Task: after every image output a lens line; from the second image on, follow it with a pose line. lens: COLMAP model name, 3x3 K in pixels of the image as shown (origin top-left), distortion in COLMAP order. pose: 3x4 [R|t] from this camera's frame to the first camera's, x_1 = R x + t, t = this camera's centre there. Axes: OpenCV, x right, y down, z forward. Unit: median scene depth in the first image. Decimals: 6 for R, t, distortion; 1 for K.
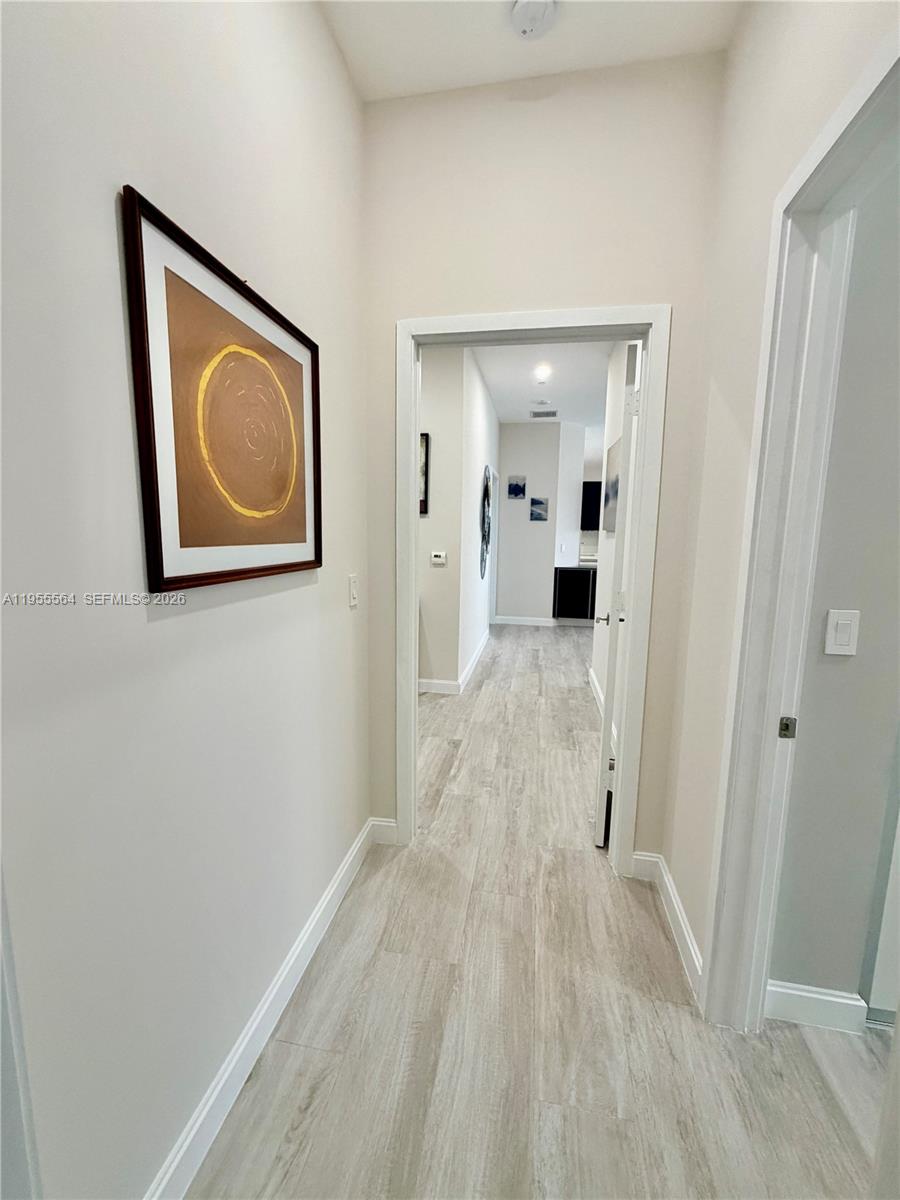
lens RADIAL K [[480.9, 0, 454.4], [0, 480.9, 602.4], [0, 0, 1]] dist [-0.000071, 0.000324]
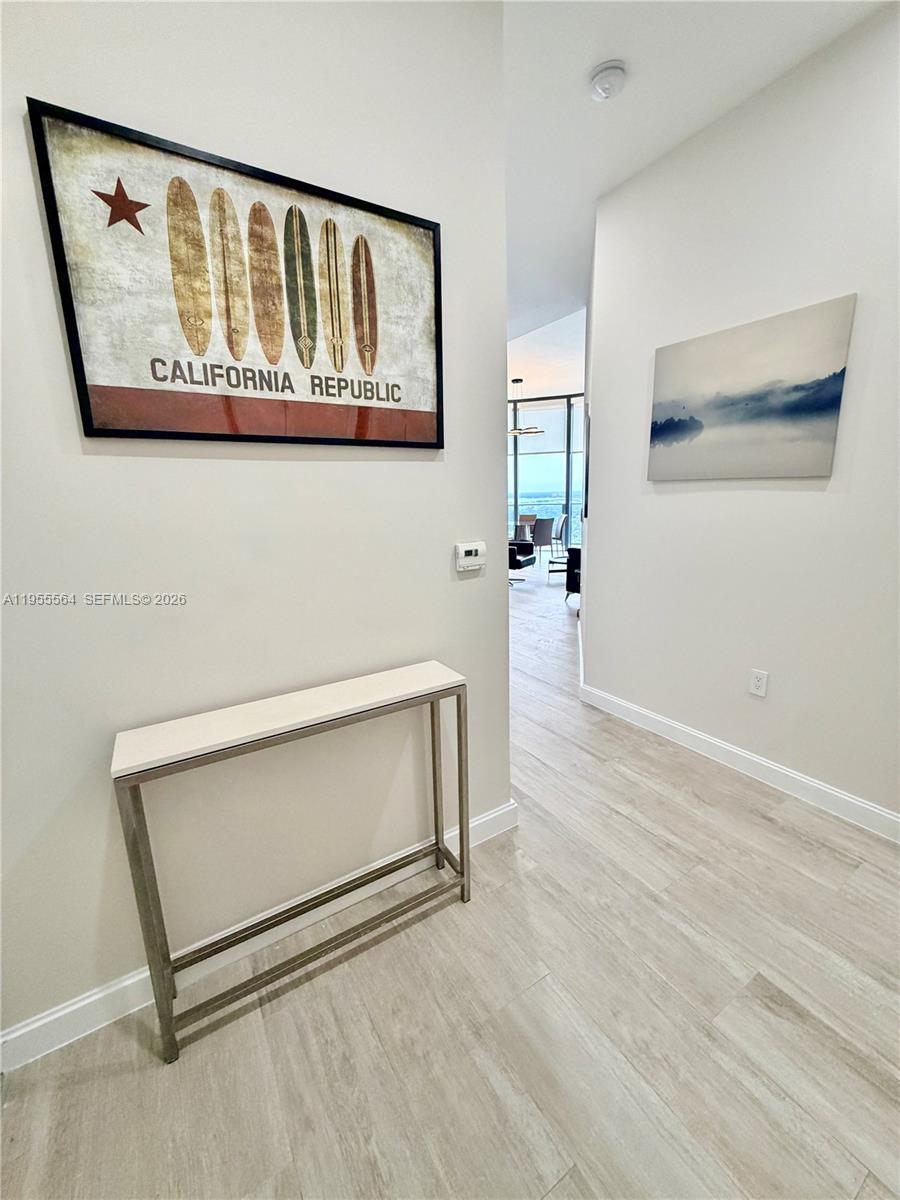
lens RADIAL K [[480.9, 0, 454.2], [0, 480.9, 596.9], [0, 0, 1]] dist [-0.000071, 0.000324]
pose [[0.736230, -0.183849, 0.651279, -0.291802], [0.144190, 0.982907, 0.114467, -0.096919], [-0.661192, 0.009634, 0.750155, 0.618960]]
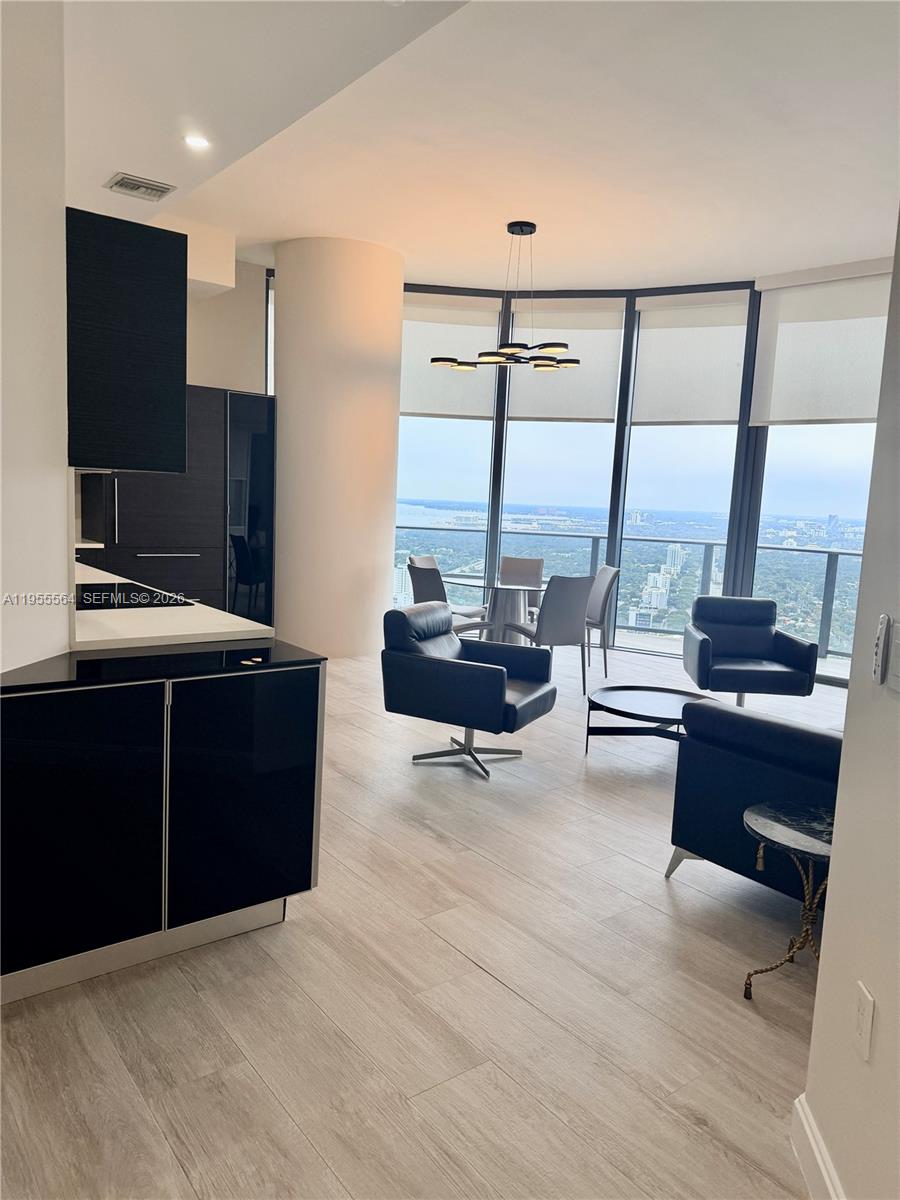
lens RADIAL K [[850.6, 0, 439.0], [0, 850.6, 603.8], [0, 0, 1]] dist [0.023671, -0.005083]
pose [[0.683502, -0.080405, 0.725506, 0.180763], [0.076481, 0.996333, 0.038367, -0.158410], [-0.725931, 0.029263, 0.687145, 1.065049]]
